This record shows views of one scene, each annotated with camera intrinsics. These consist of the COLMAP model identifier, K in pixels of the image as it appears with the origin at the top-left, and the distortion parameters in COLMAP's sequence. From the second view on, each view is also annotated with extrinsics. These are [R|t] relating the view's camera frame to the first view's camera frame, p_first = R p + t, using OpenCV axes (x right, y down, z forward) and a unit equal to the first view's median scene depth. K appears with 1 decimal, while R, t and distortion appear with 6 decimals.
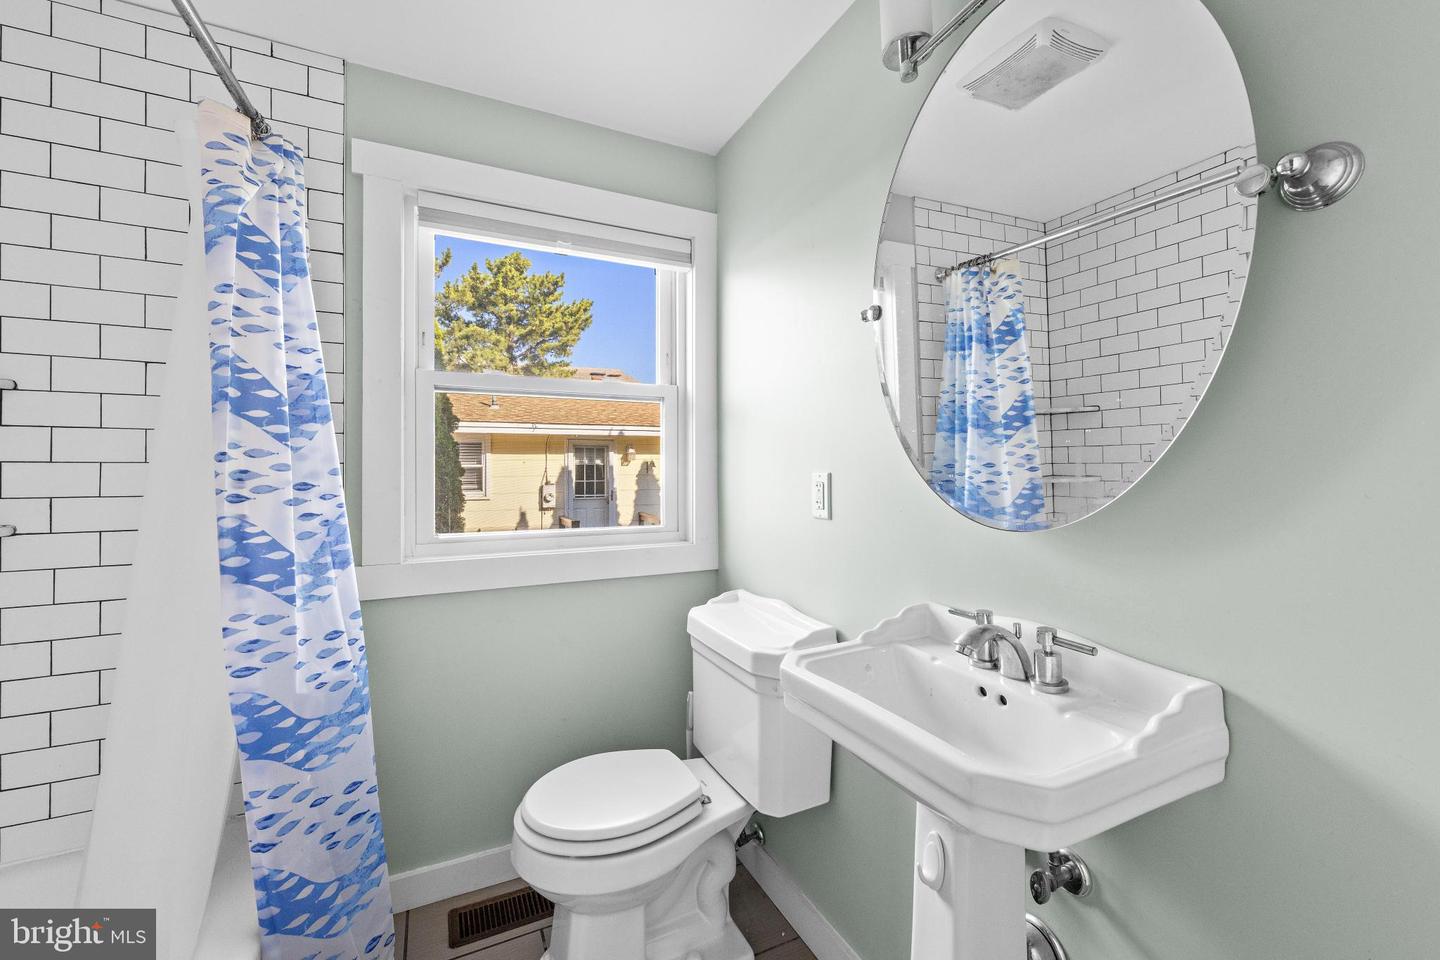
lens RADIAL K [[588.2, 0, 715.7], [0, 588.2, 471.1], [0, 0, 1]] dist [0.004817, 0.000103]
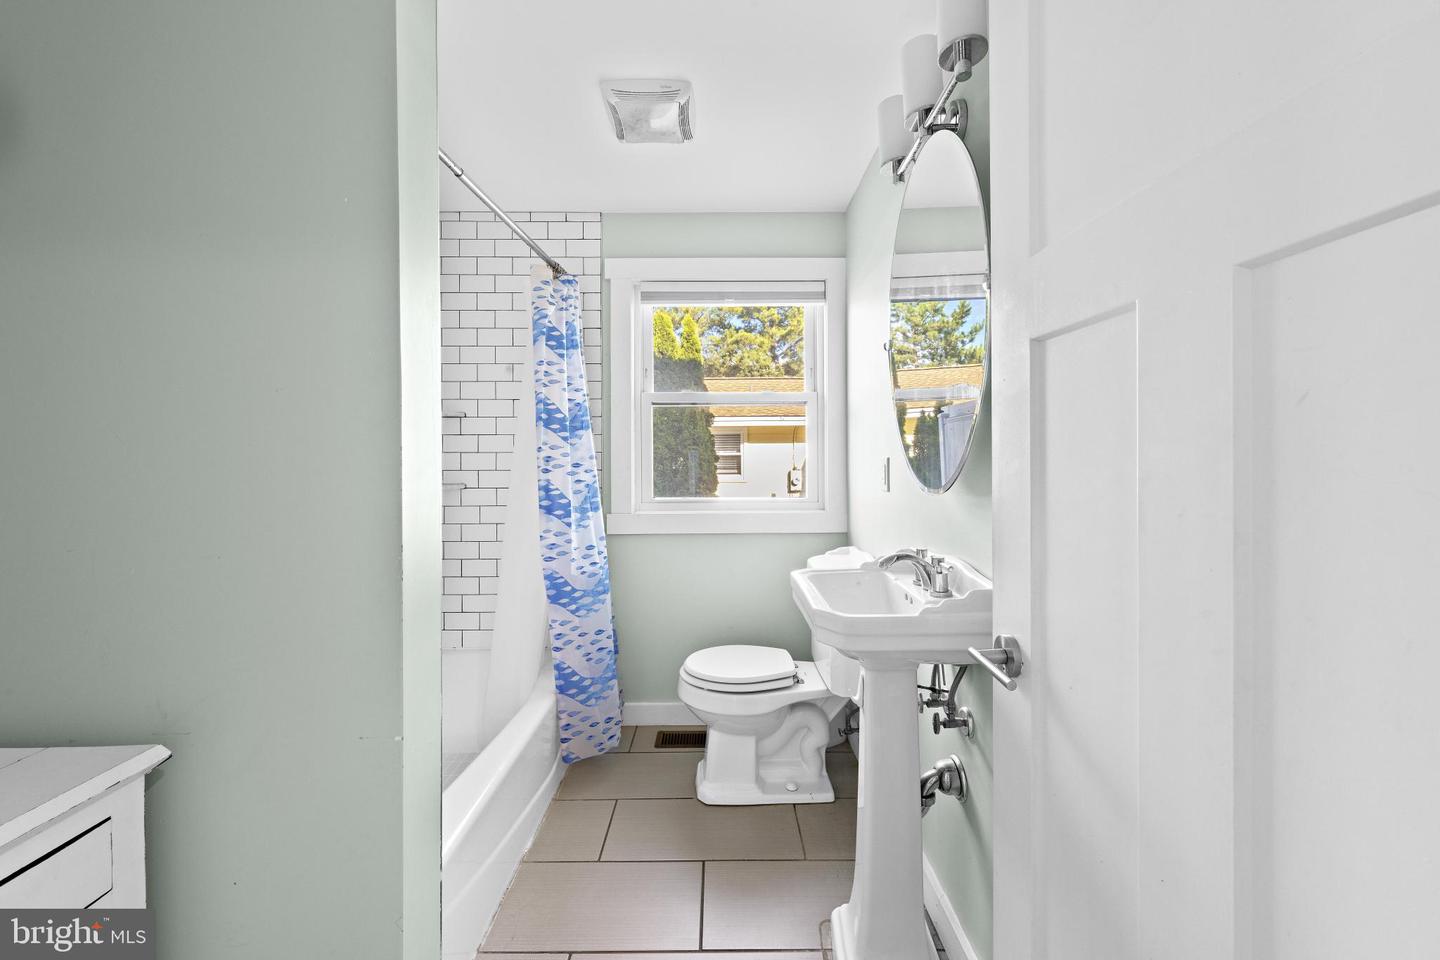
lens RADIAL K [[588.2, 0, 725.3], [0, 588.2, 470.8], [0, 0, 1]] dist [0.004817, 0.000103]
pose [[0.901291, 0.009345, -0.433114, 0.496471], [-0.000461, 0.999787, 0.020612, 0.005656], [0.433214, -0.018378, 0.901104, -0.435400]]
